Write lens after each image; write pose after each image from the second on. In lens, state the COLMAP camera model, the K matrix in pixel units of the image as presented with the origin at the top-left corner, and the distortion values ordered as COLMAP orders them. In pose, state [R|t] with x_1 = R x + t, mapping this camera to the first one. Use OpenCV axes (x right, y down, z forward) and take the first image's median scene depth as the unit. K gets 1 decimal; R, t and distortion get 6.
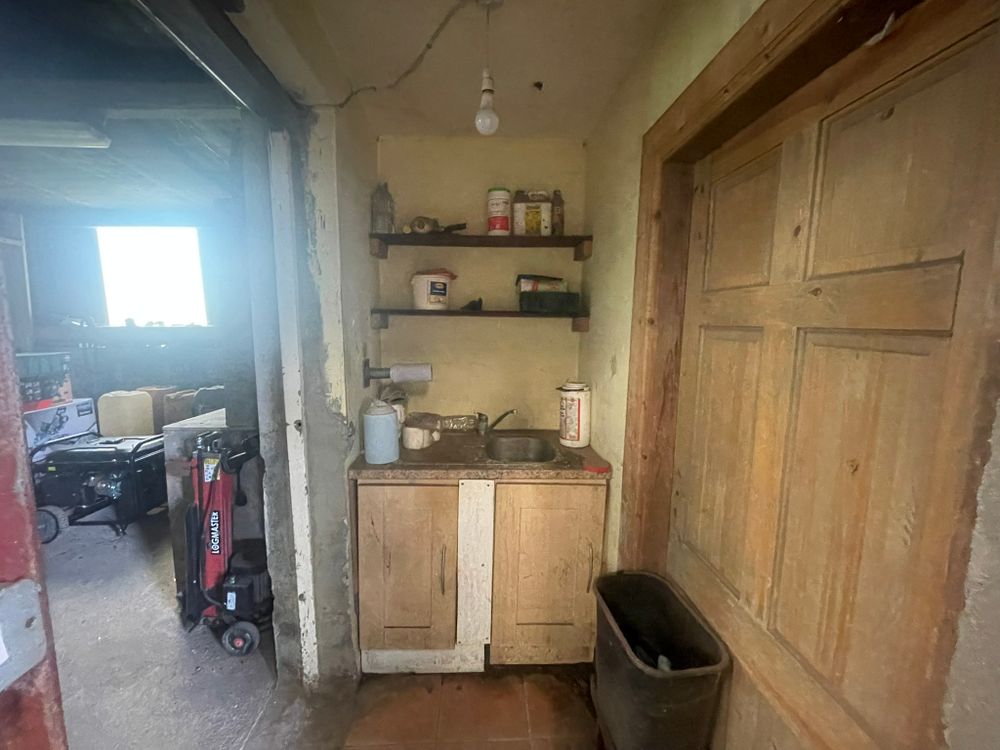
lens RADIAL K [[406.9, 0, 501.7], [0, 406.9, 371.5], [0, 0, 1]] dist [-0.001243, -0.000034]
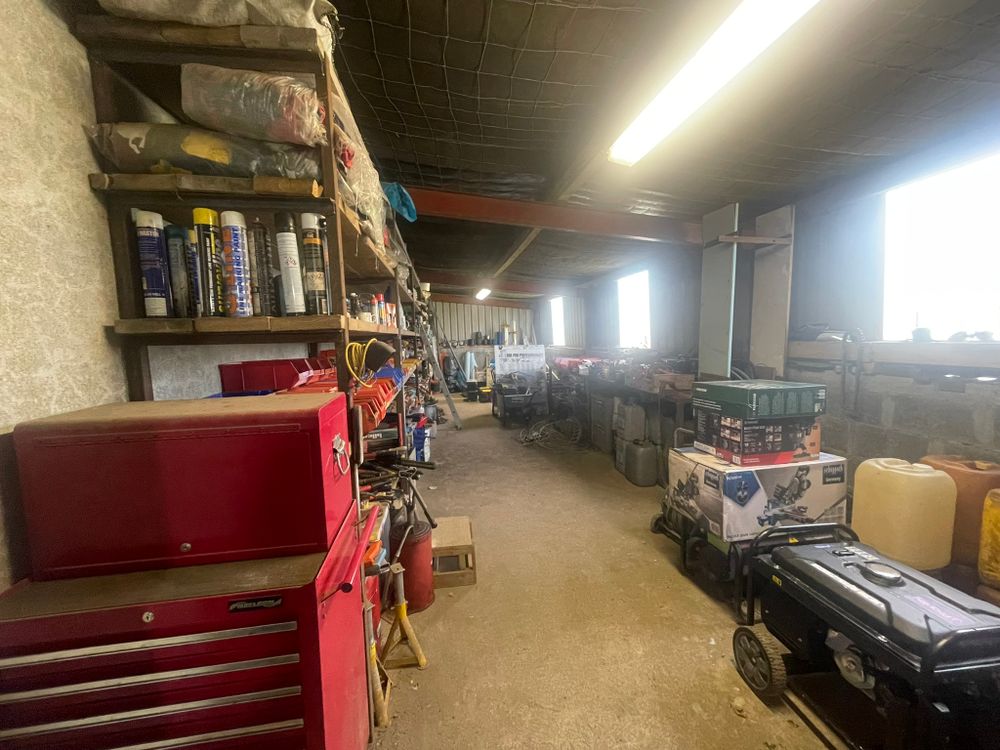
lens RADIAL K [[406.9, 0, 506.3], [0, 406.9, 375.6], [0, 0, 1]] dist [-0.001243, -0.000034]
pose [[0.104229, 0.079984, -0.991332, -0.481361], [-0.086490, 0.993714, 0.071083, -0.064518], [0.990785, 0.078331, 0.110492, 0.428132]]
